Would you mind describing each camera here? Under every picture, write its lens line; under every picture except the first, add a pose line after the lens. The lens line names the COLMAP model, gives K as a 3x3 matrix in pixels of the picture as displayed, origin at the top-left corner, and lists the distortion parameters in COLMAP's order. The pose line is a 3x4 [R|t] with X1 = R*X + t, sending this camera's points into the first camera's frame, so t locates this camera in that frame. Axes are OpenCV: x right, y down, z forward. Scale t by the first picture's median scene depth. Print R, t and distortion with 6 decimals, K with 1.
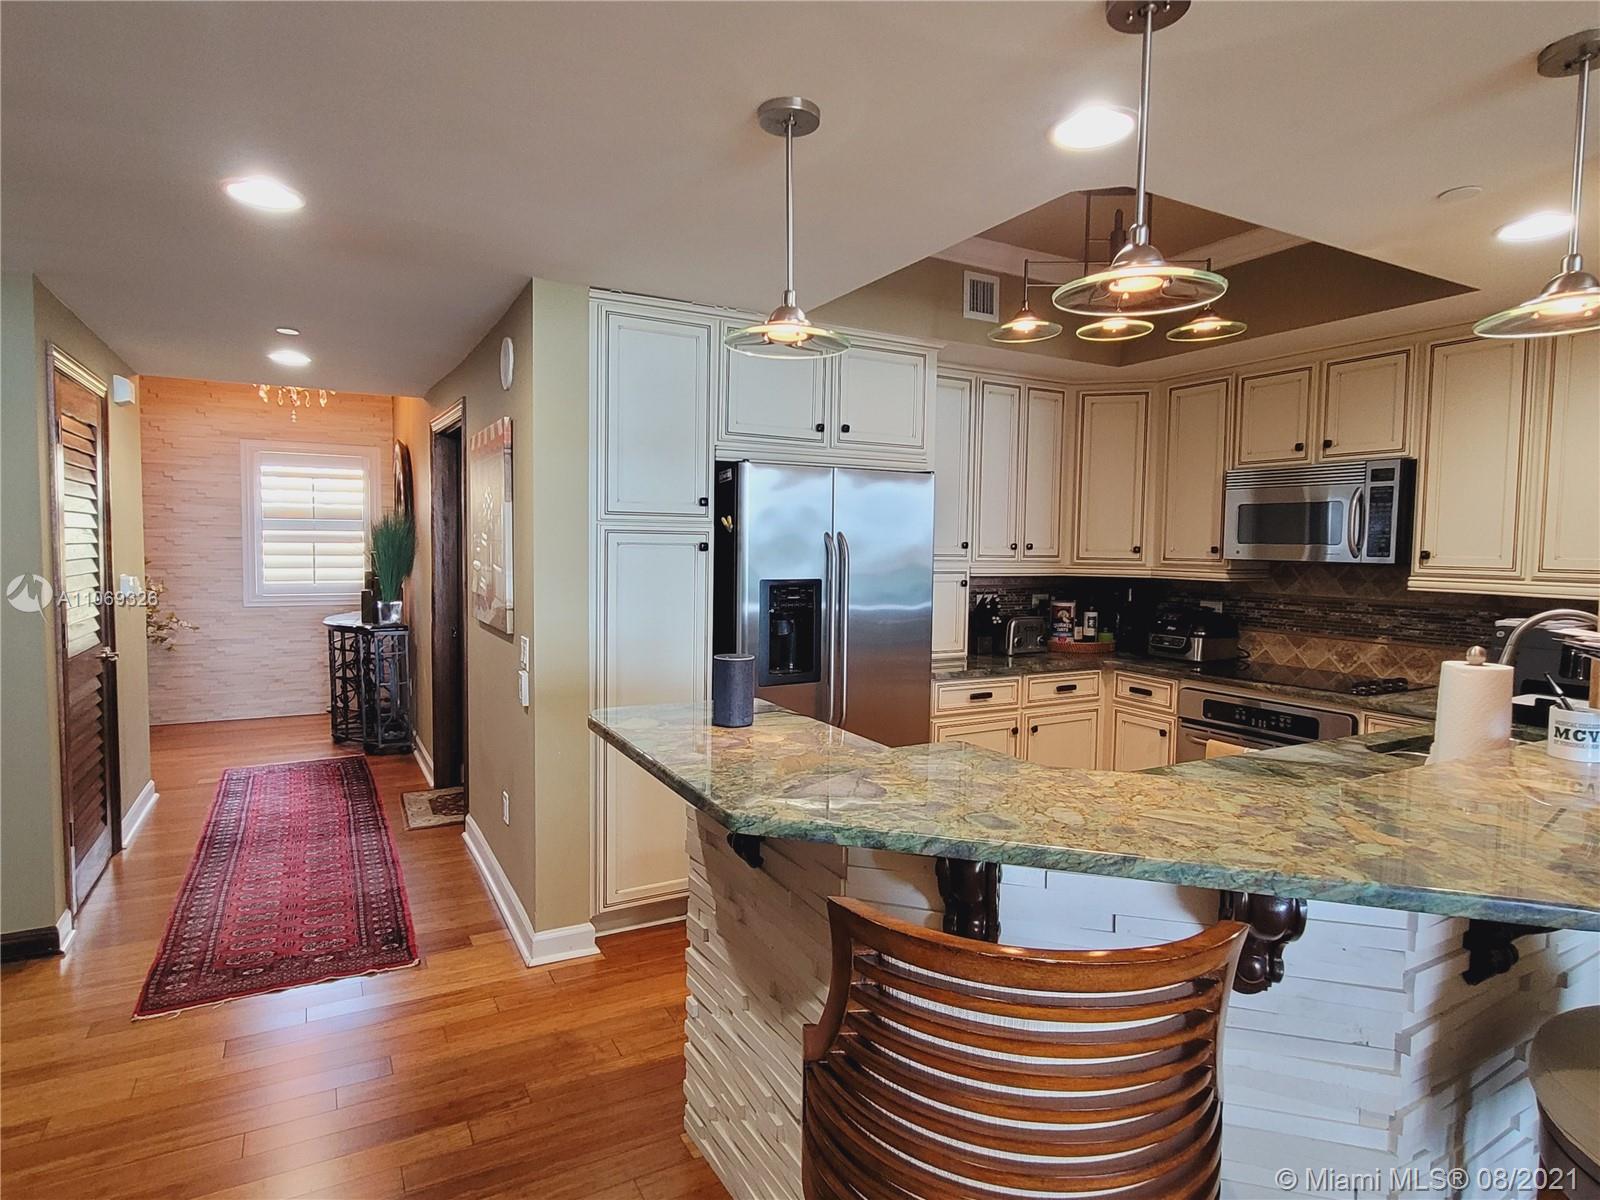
lens RADIAL K [[879.6, 0, 800.0], [0, 879.6, 600.0], [0, 0, 1]] dist [0.004289, -0.000497]
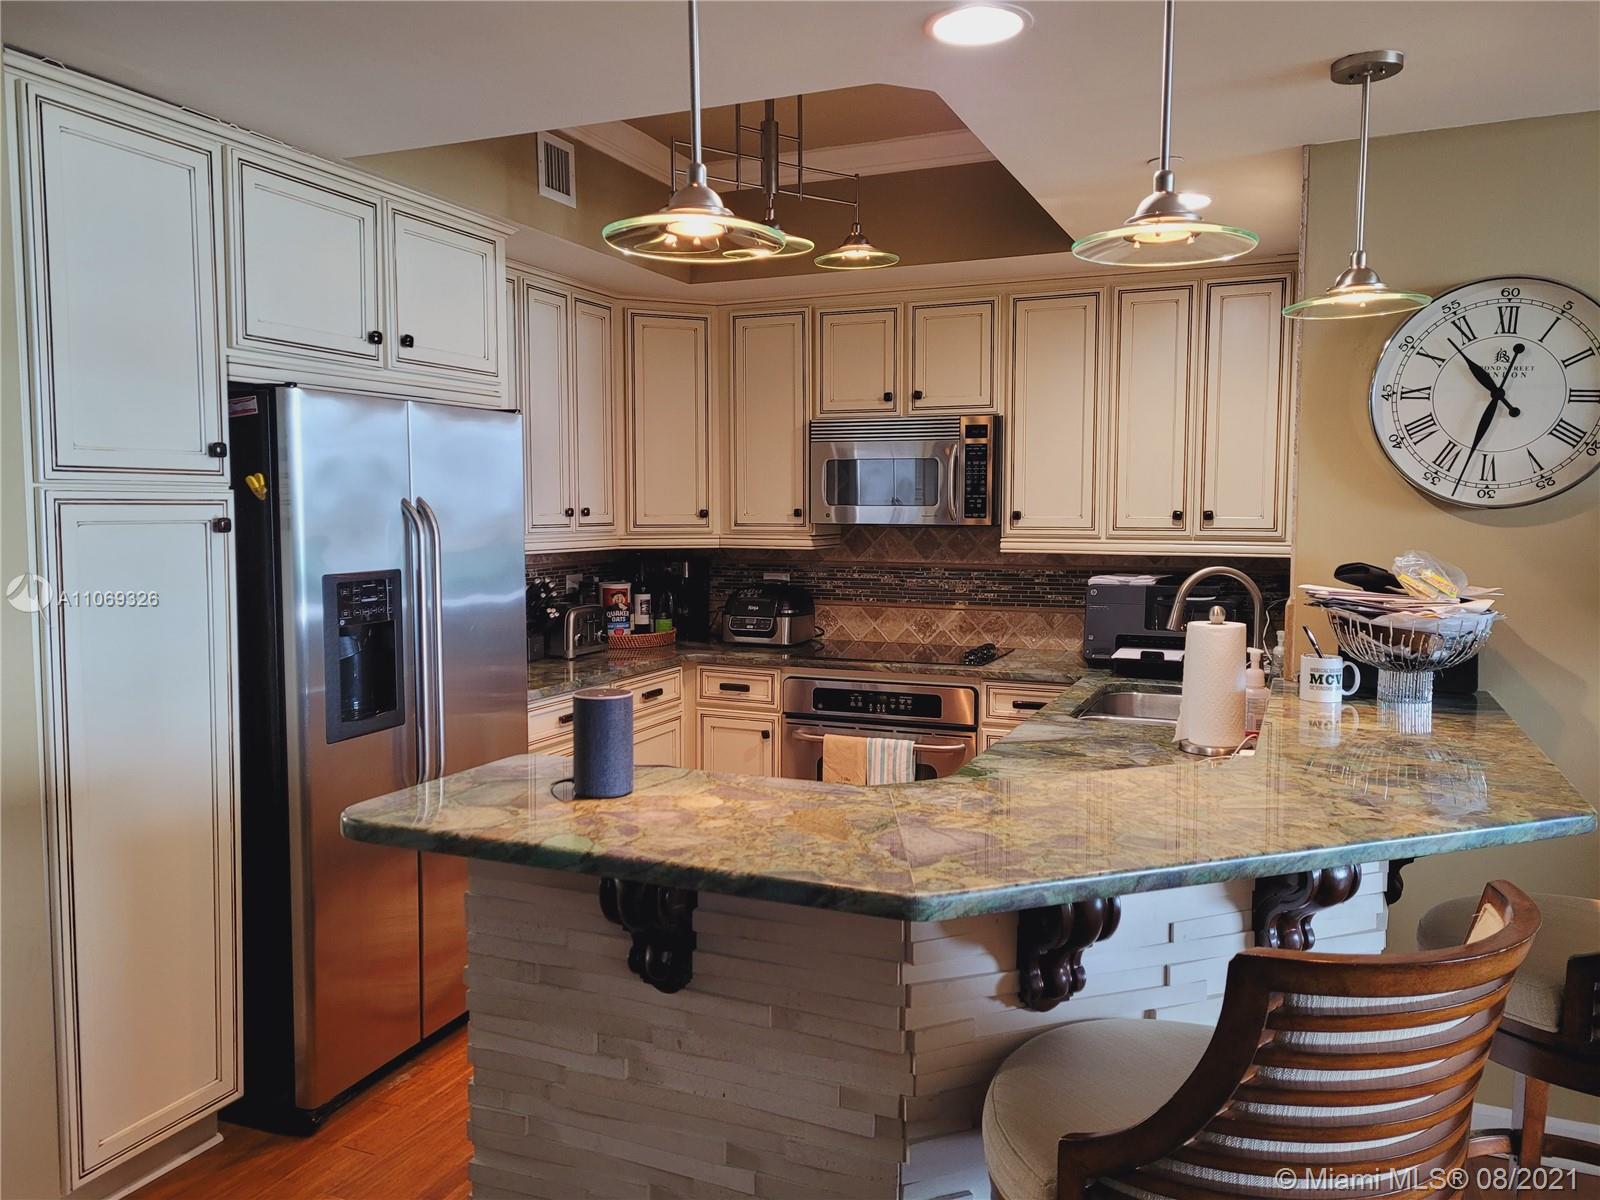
lens RADIAL K [[1200.1, 0, 800.0], [0, 1200.1, 600.0], [0, 0, 1]] dist [0.046079, -0.009343]
pose [[0.787050, -0.062649, 0.613700, -0.289876], [0.050050, 0.998035, 0.037696, -0.019423], [-0.614855, 0.001047, 0.788639, 0.098442]]
